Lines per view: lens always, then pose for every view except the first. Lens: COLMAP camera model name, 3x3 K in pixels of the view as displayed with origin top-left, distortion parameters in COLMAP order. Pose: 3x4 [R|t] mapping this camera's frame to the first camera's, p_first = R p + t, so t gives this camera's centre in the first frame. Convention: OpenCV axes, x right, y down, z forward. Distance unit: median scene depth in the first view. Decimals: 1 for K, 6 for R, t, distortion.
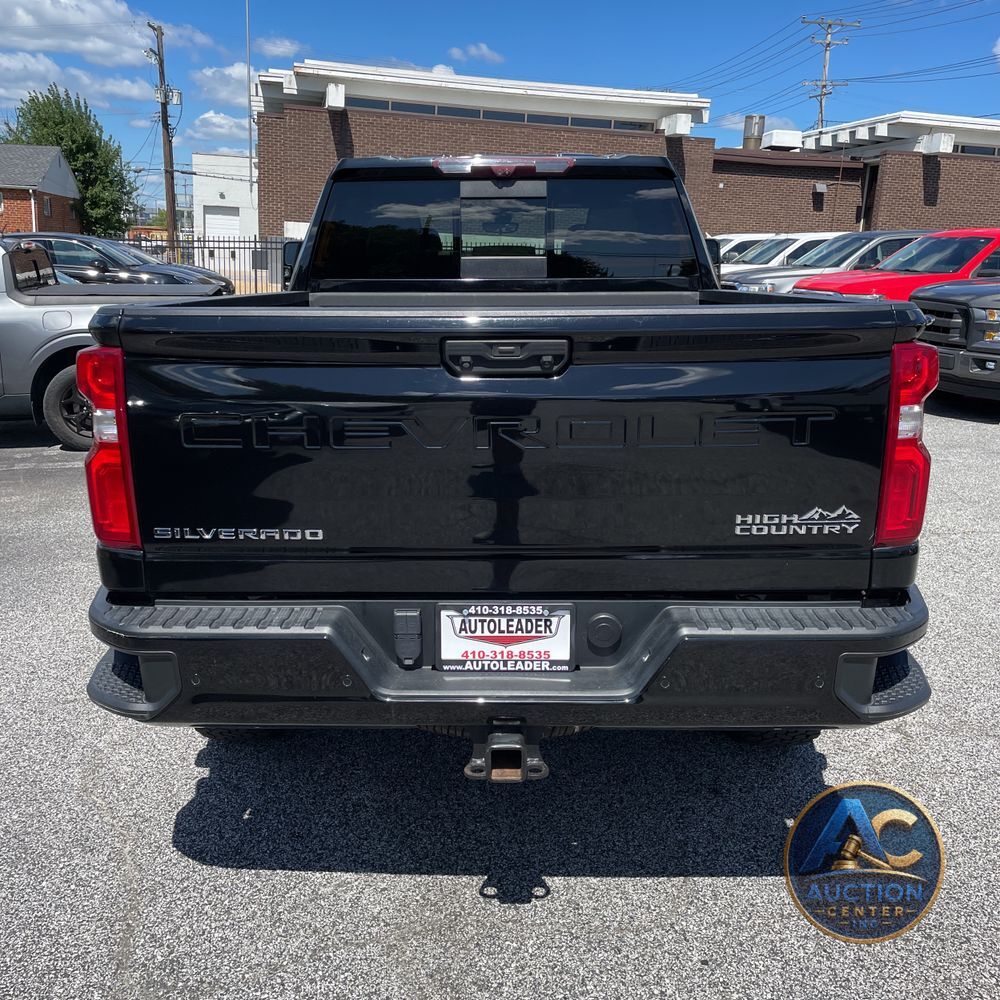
lens RADIAL K [[1006.8, 0, 497.7], [0, 1006.8, 489.8], [0, 0, 1]] dist [0.087672, -0.112563]
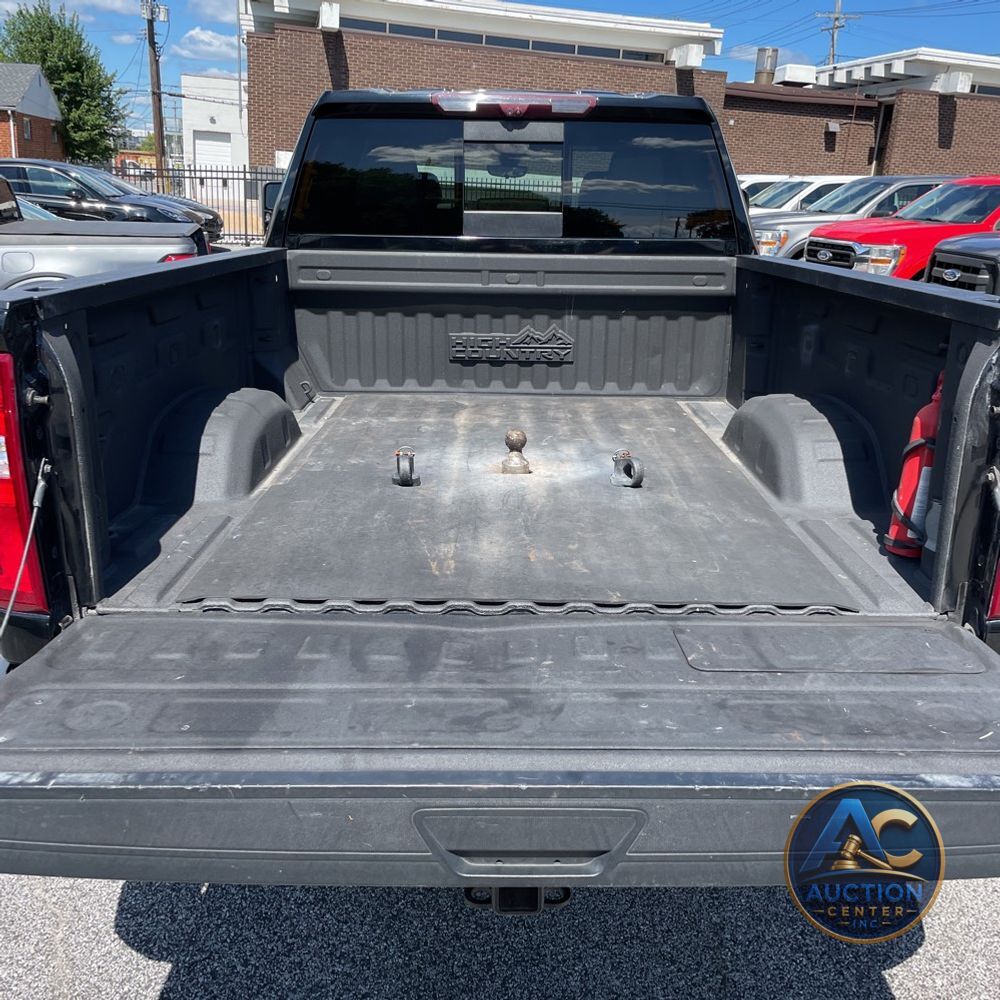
lens RADIAL K [[1003.7, 0, 522.6], [0, 1003.7, 501.3], [0, 0, 1]] dist [0.088816, -0.115067]
pose [[0.999555, 0.011461, 0.027543, -0.001945], [-0.013410, 0.997339, 0.071660, -0.013139], [-0.026648, -0.071998, 0.997049, 0.034767]]
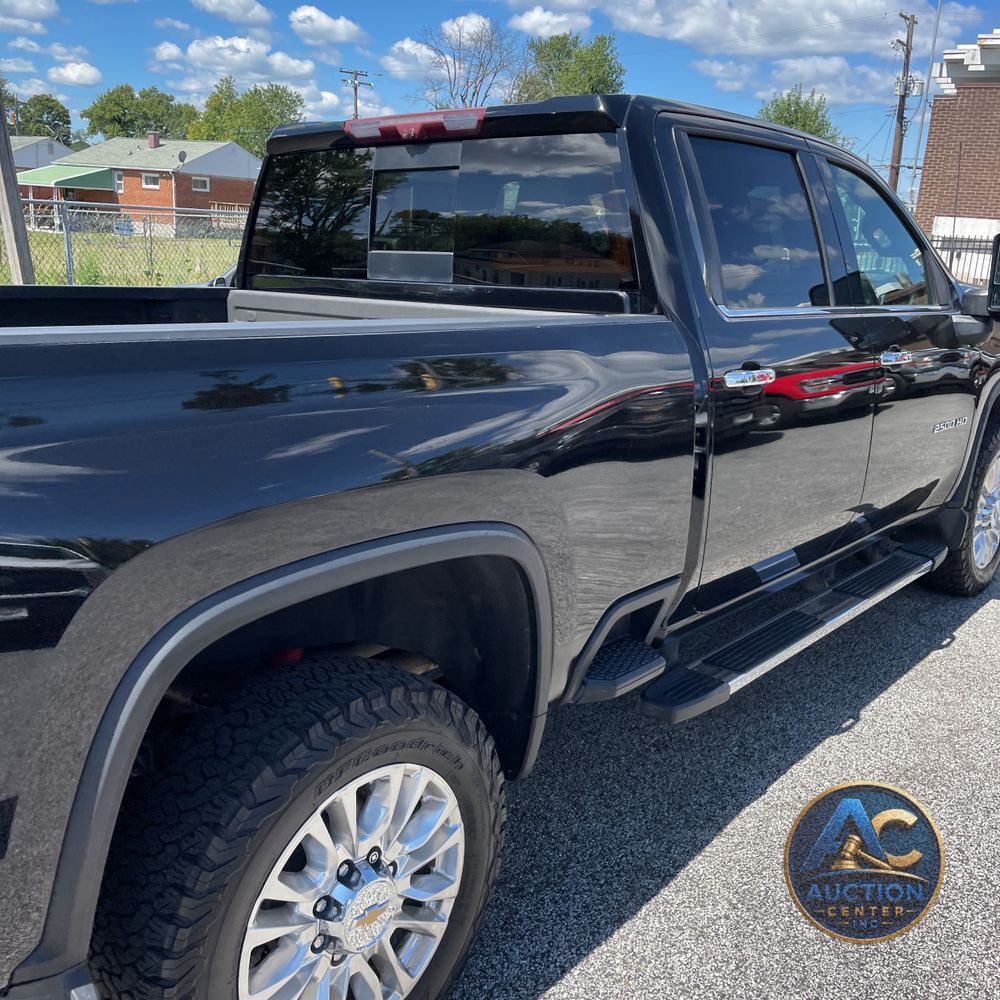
lens RADIAL K [[1006.8, 0, 497.7], [0, 1006.8, 489.8], [0, 0, 1]] dist [0.087672, -0.112563]
pose [[0.764974, 0.163160, -0.623052, 0.153929], [-0.162796, 0.984950, 0.058051, -0.033449], [0.623147, 0.057023, 0.780023, 0.141224]]
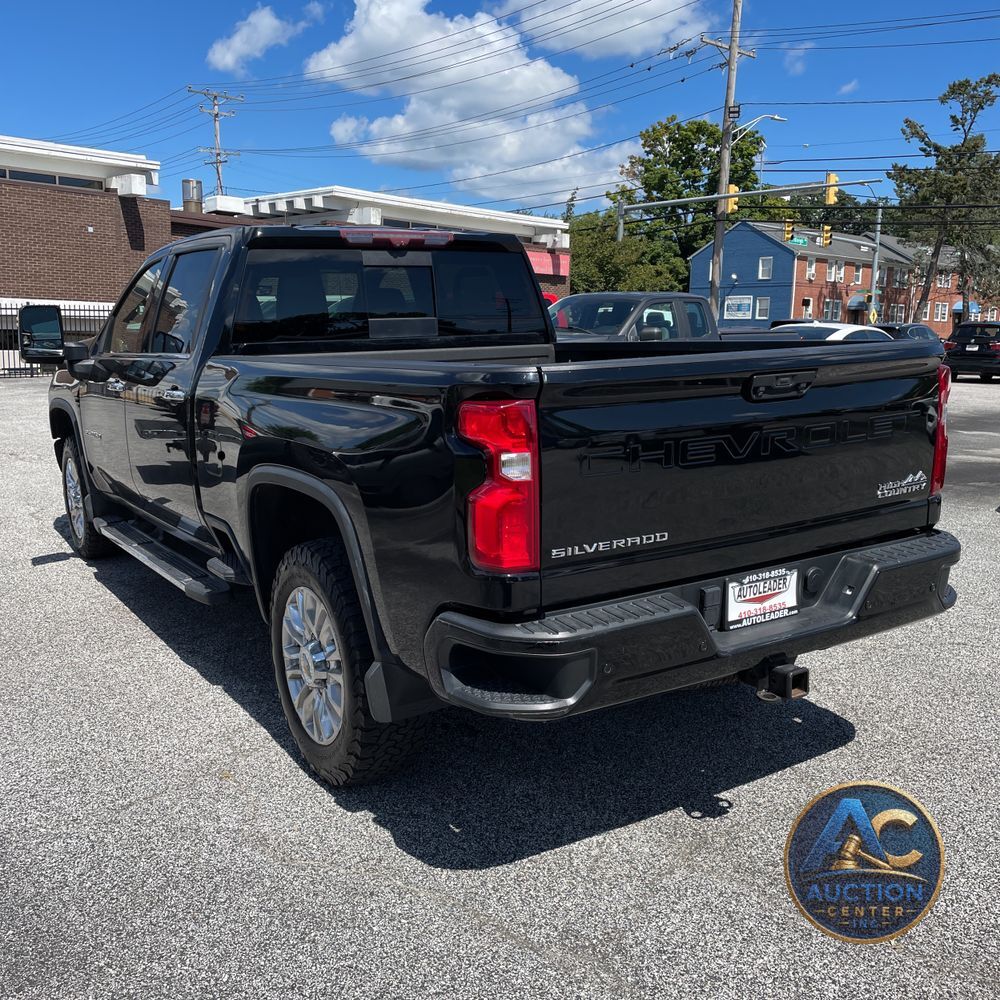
lens RADIAL K [[1005.0, 0, 500.0], [0, 1005.0, 500.0], [0, 0, 1]] dist [0.088663, -0.127046]
pose [[0.837062, -0.114566, 0.534978, -0.151344], [0.139122, 0.990259, -0.005615, -0.003273], [-0.529124, 0.079127, 0.844847, 0.006483]]
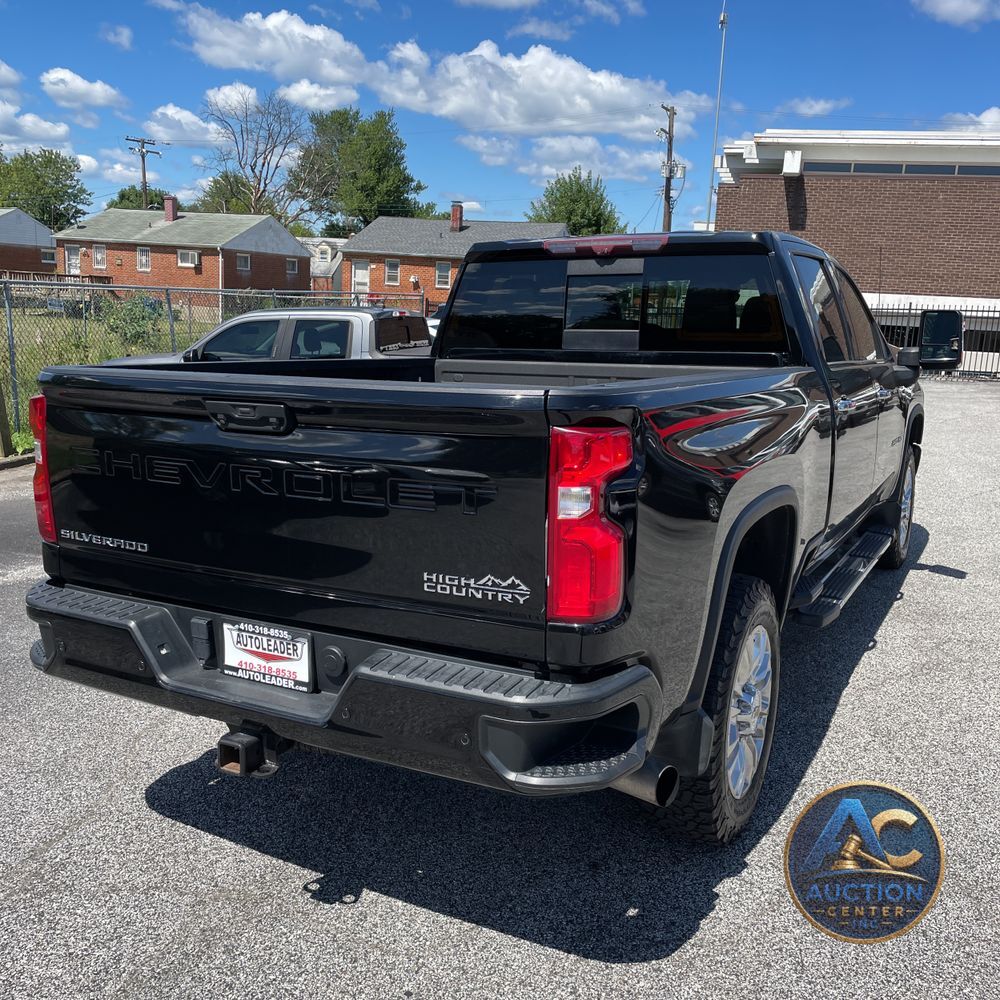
lens RADIAL K [[1006.8, 0, 497.7], [0, 1006.8, 489.8], [0, 0, 1]] dist [0.087672, -0.112563]
pose [[0.884187, 0.086050, -0.459138, 0.118505], [-0.112768, 0.993137, -0.031033, -0.005803], [0.453317, 0.079215, 0.887823, 0.009046]]
